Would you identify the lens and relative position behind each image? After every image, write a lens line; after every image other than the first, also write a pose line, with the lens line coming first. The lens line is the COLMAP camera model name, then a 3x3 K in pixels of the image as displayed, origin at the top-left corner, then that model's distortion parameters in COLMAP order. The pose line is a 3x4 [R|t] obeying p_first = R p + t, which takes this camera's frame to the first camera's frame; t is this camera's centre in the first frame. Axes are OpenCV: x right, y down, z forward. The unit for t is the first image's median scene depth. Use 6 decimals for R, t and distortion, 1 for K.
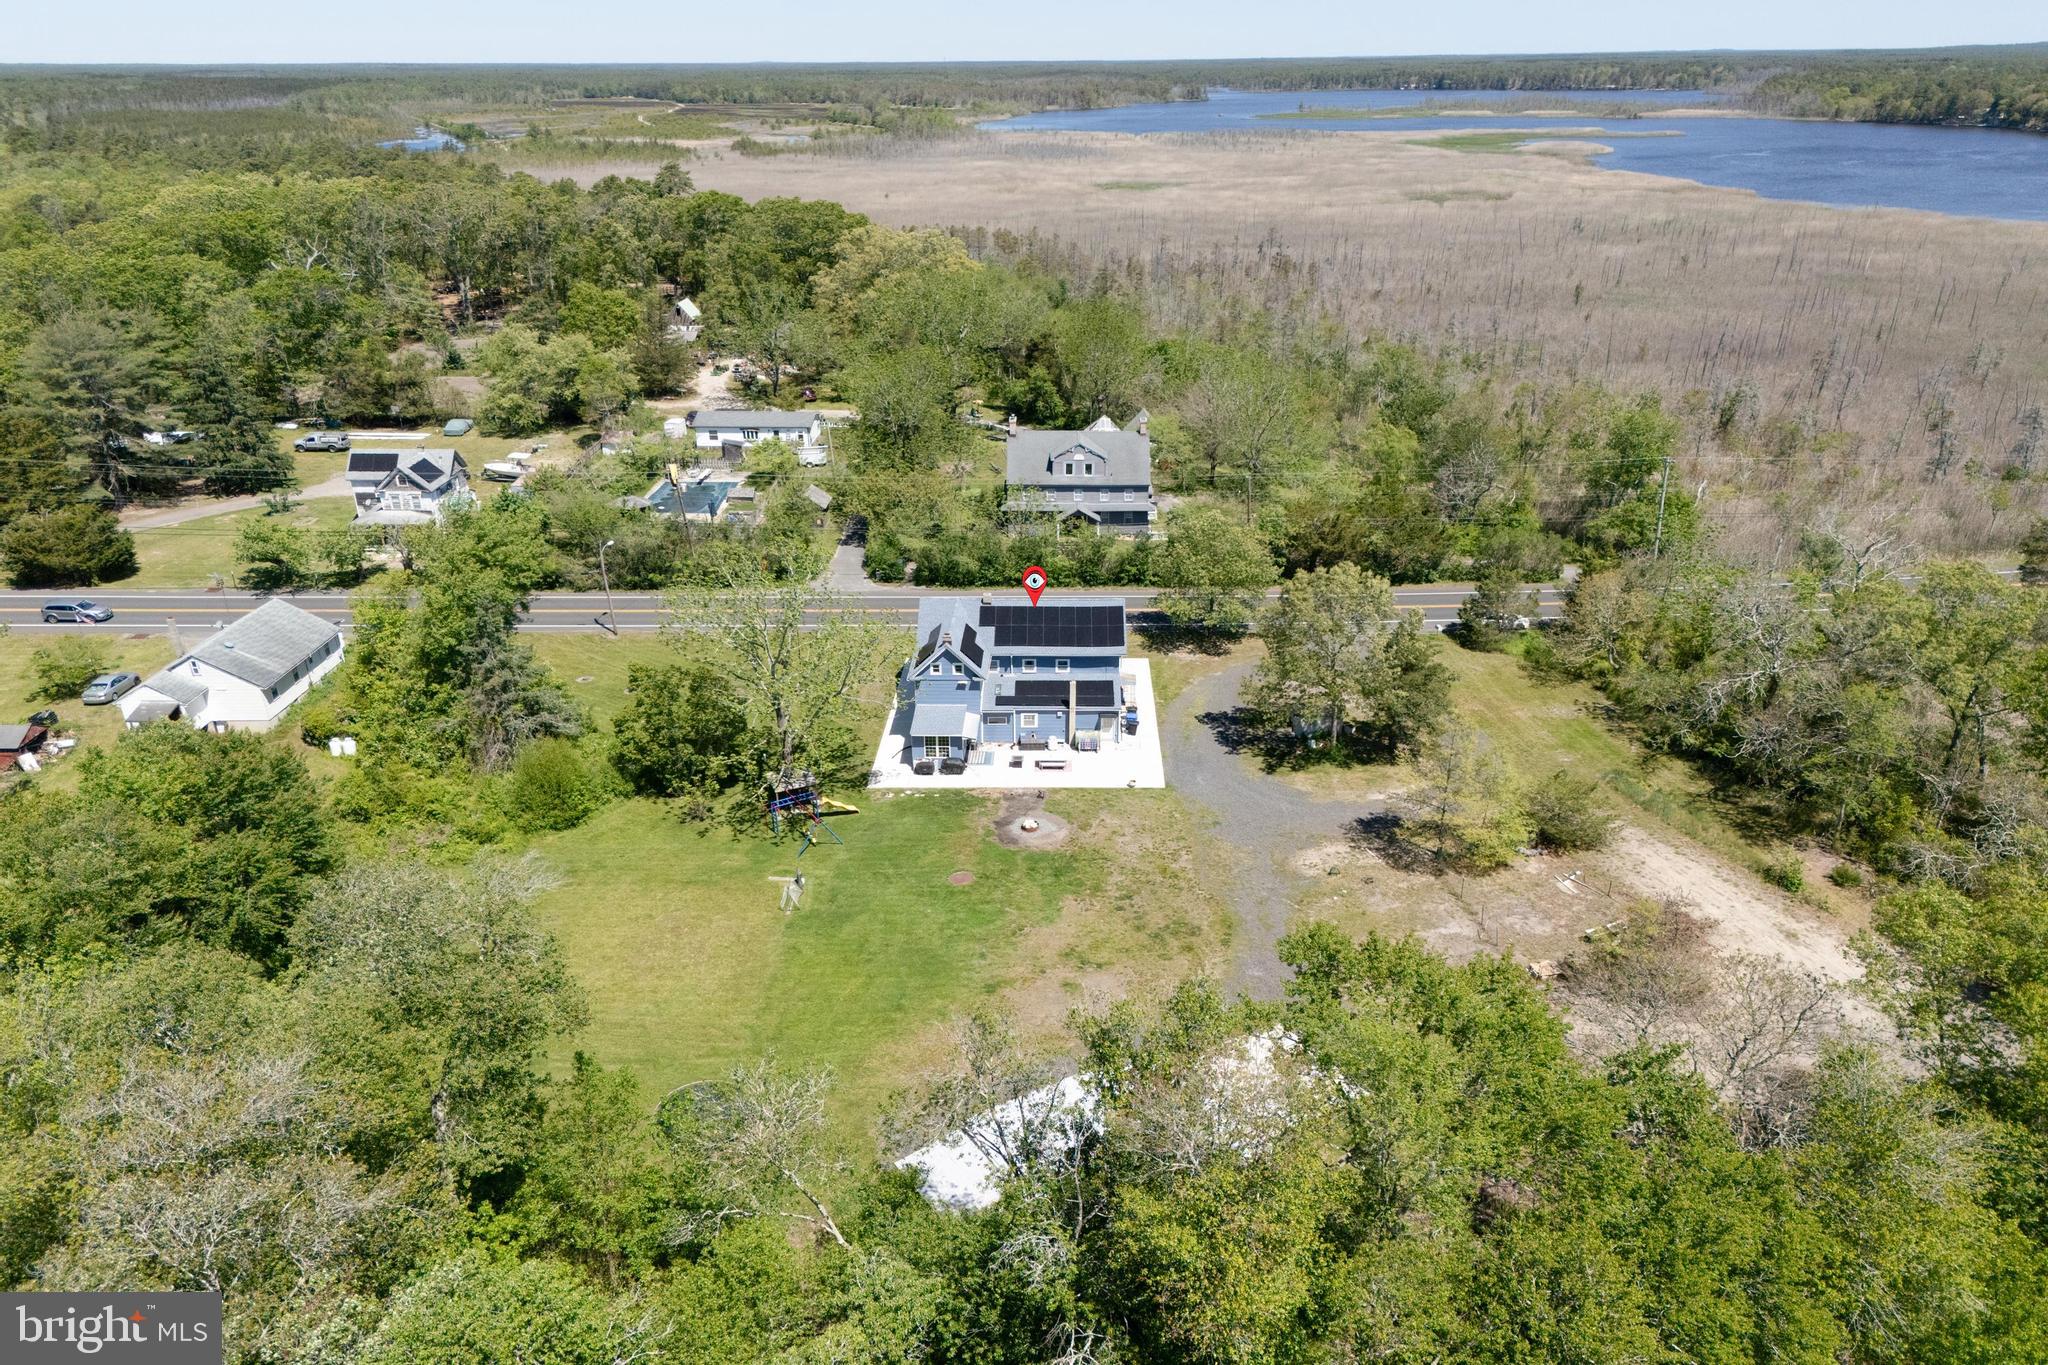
lens RADIAL K [[1509.5, 0, 1018.6], [0, 1509.5, 754.5], [0, 0, 1]] dist [0.062910, -0.061220]
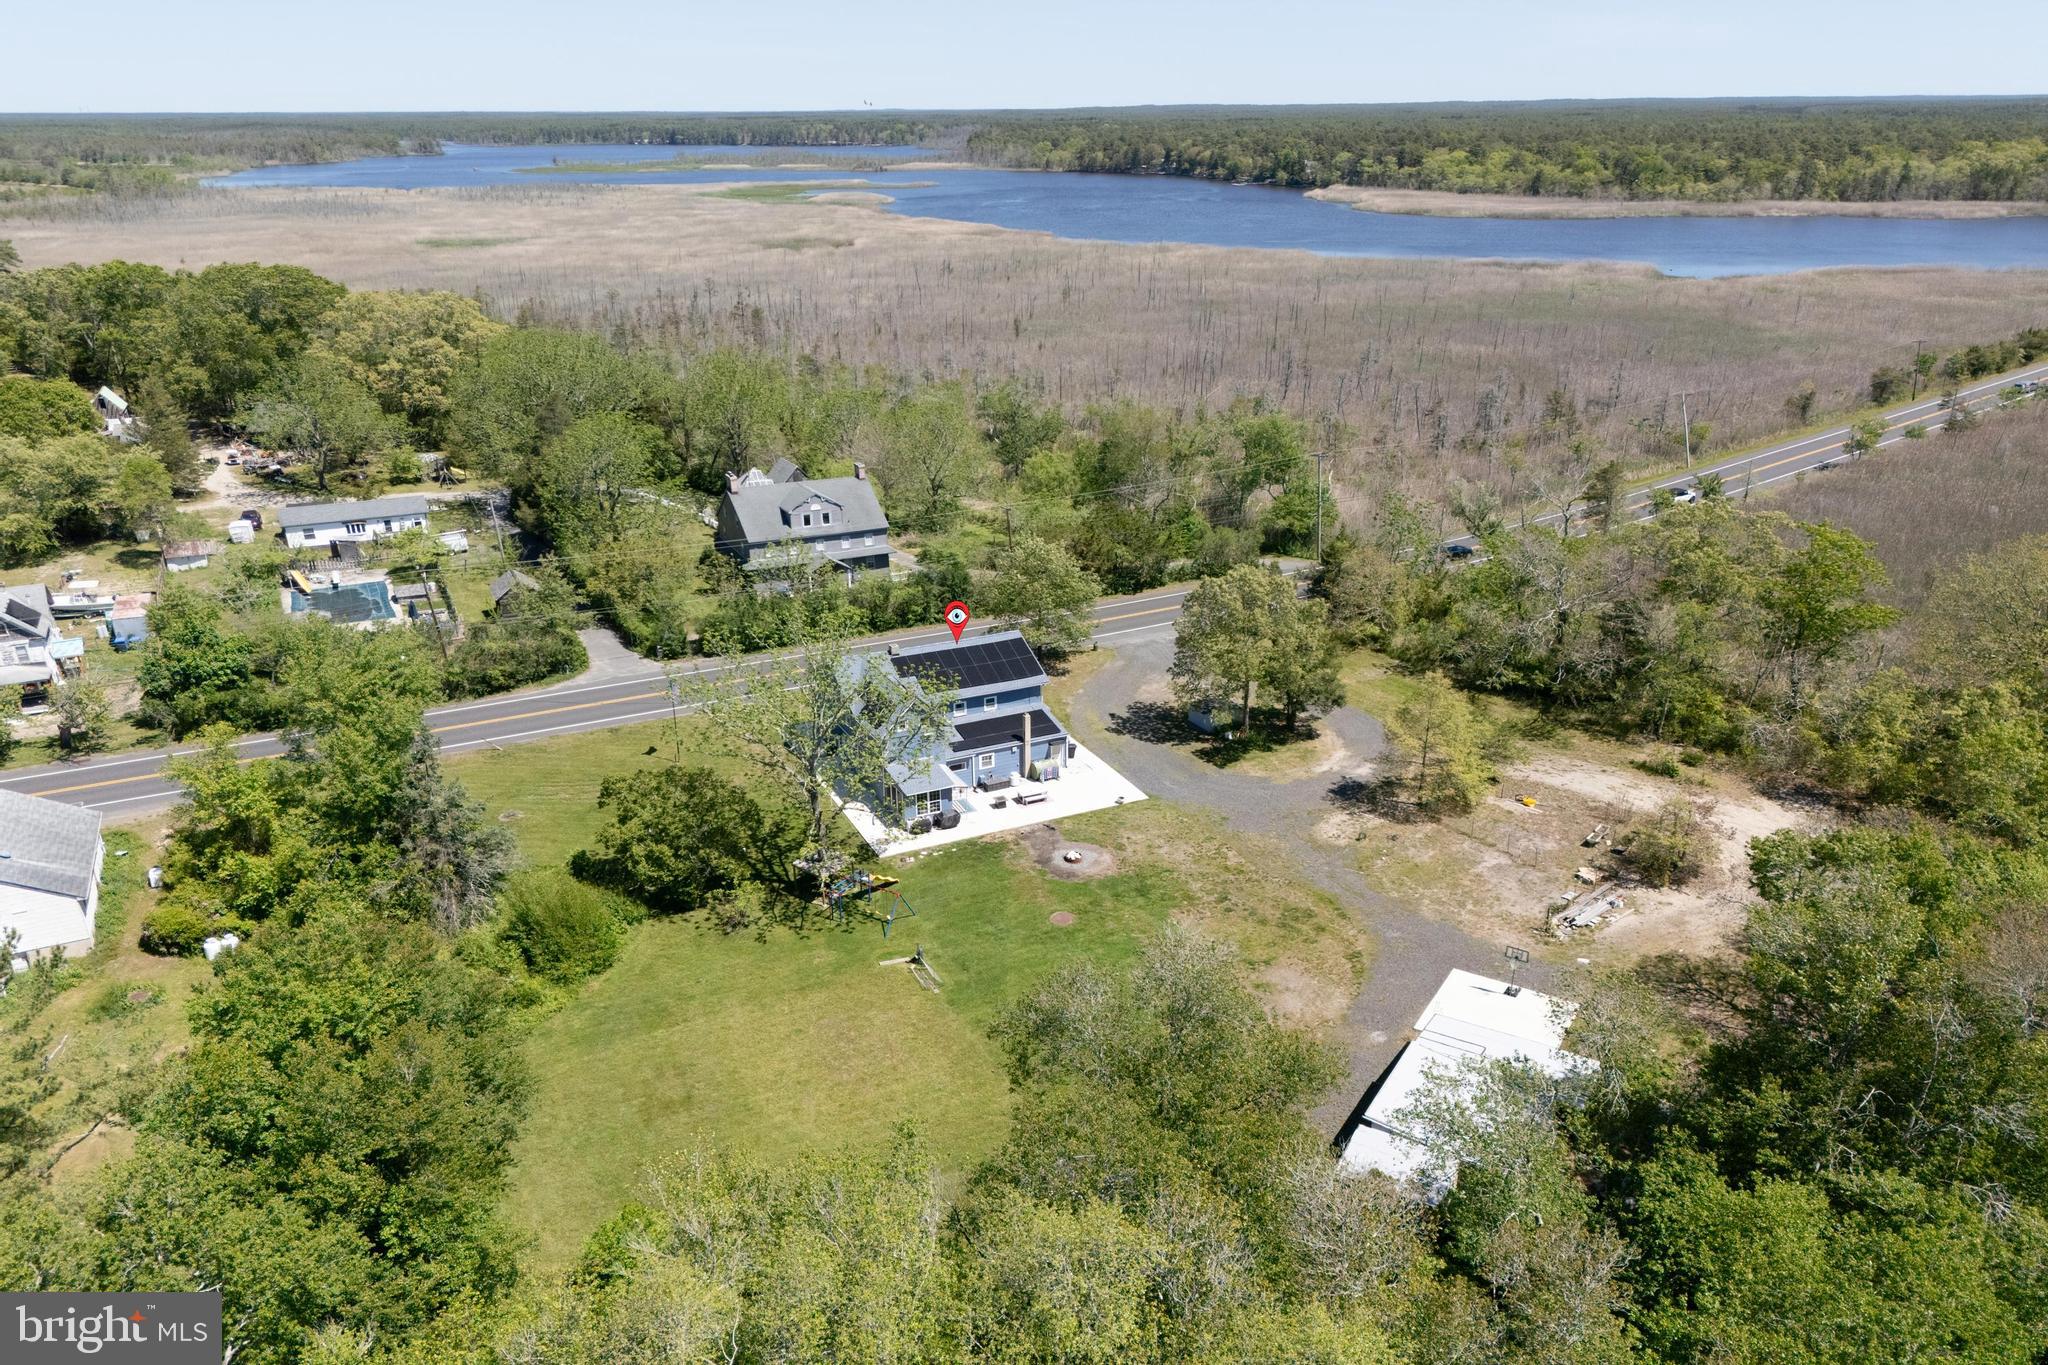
lens RADIAL K [[1509.5, 0, 1018.6], [0, 1509.5, 754.5], [0, 0, 1]] dist [0.062910, -0.061220]
pose [[0.890181, -0.176820, 0.419895, -0.304763], [0.189482, 0.981814, 0.011744, -0.027027], [-0.414335, 0.069108, 0.907497, 0.067309]]
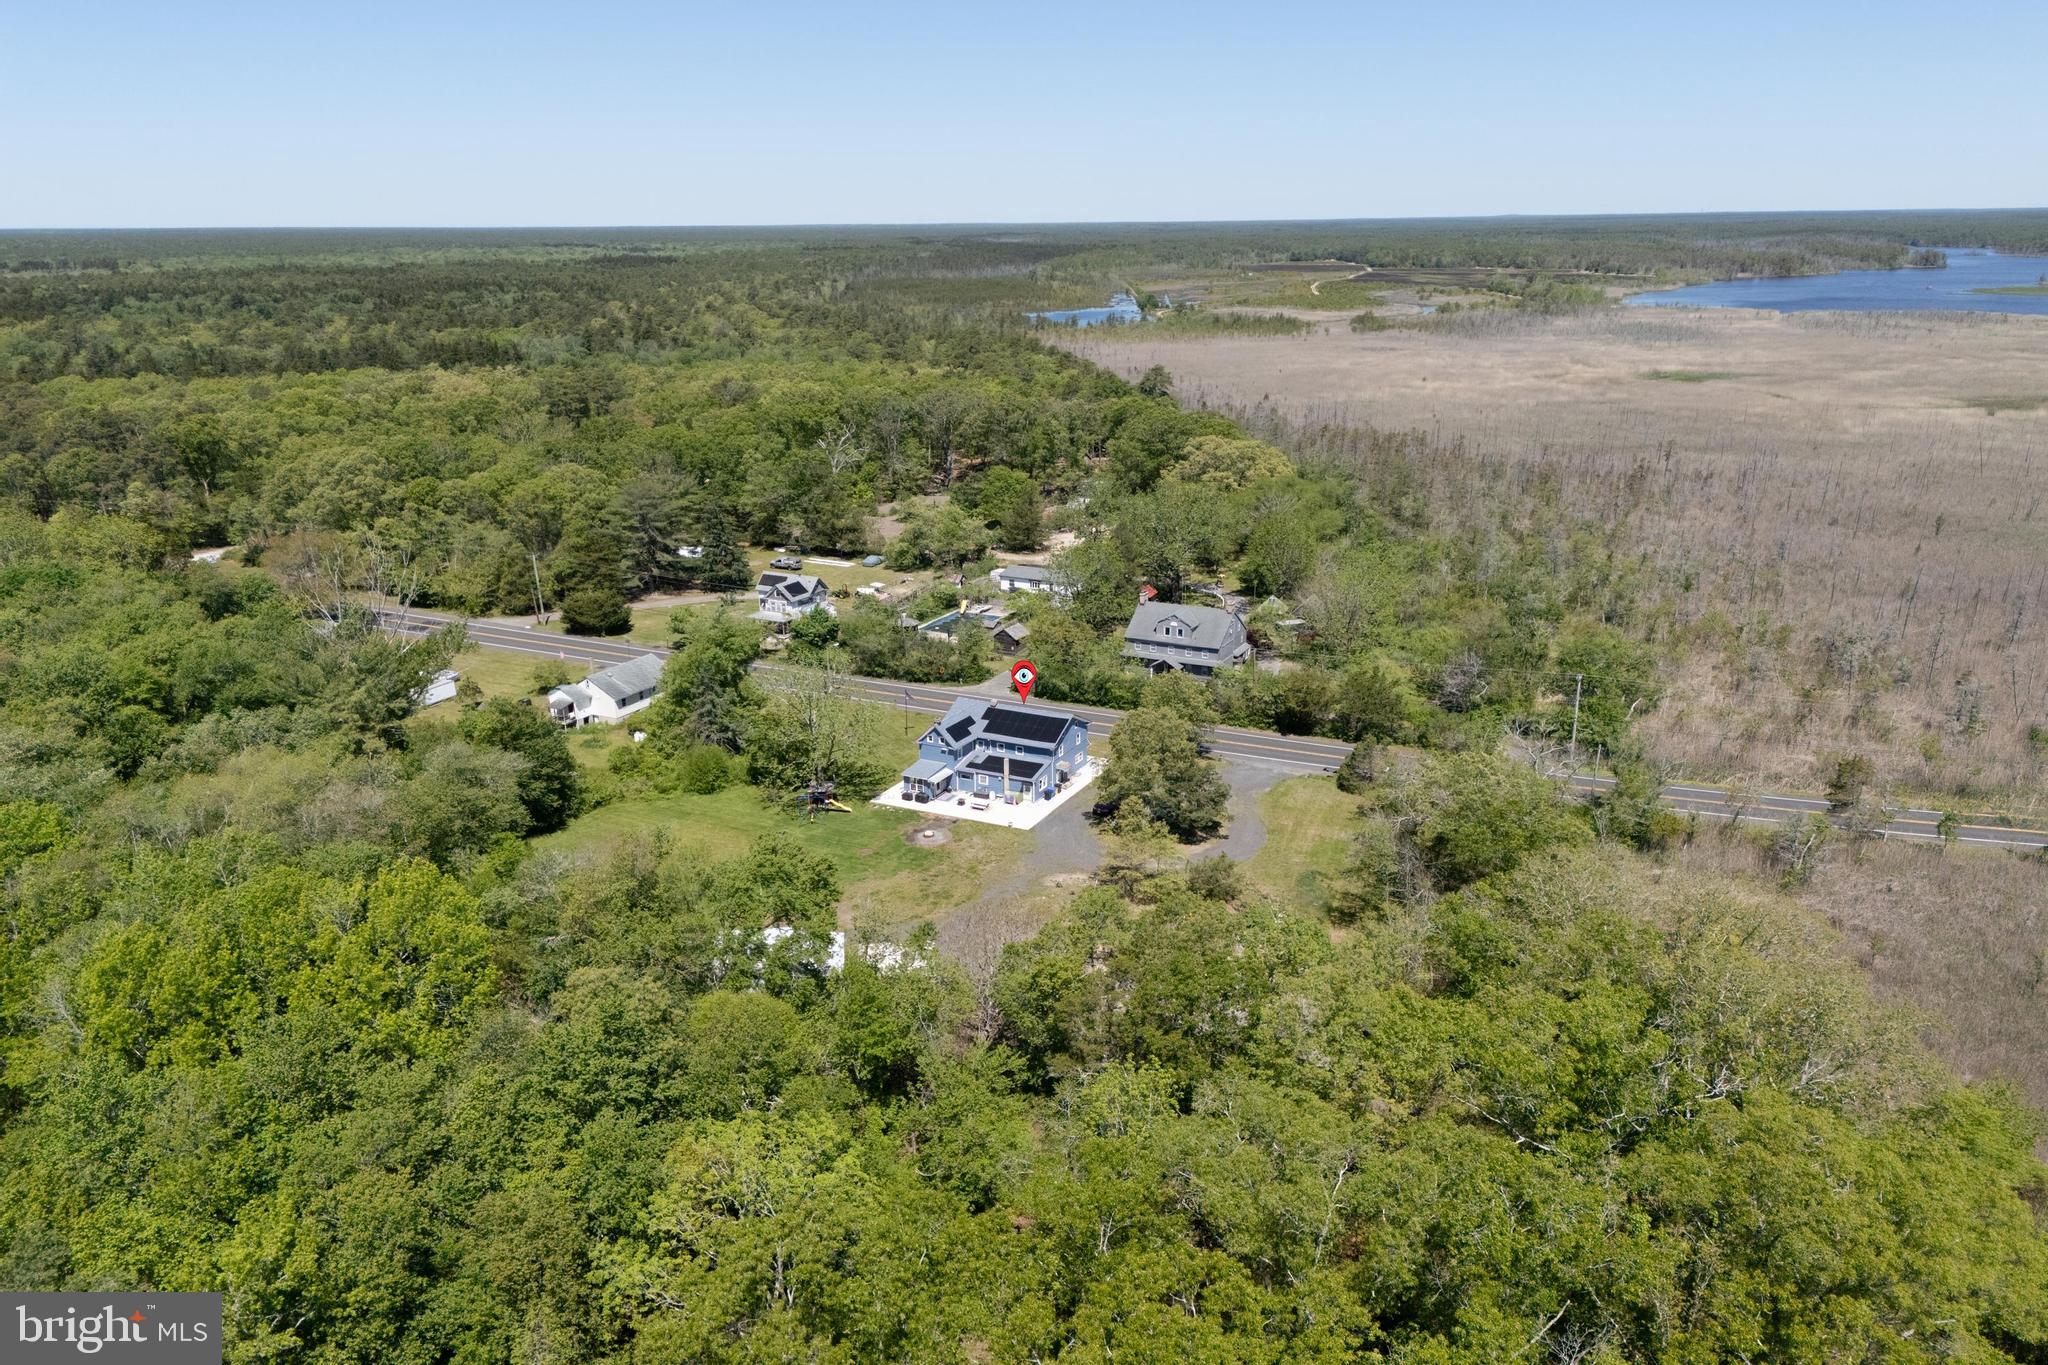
lens RADIAL K [[1525.7, 0, 1017.6], [0, 1525.7, 680.5], [0, 0, 1]] dist [0.081691, -0.109175]
pose [[0.899628, 0.123920, -0.418705, 0.547722], [-0.177960, 0.979688, -0.092415, 0.013669], [0.398748, 0.157652, 0.903408, -0.360839]]
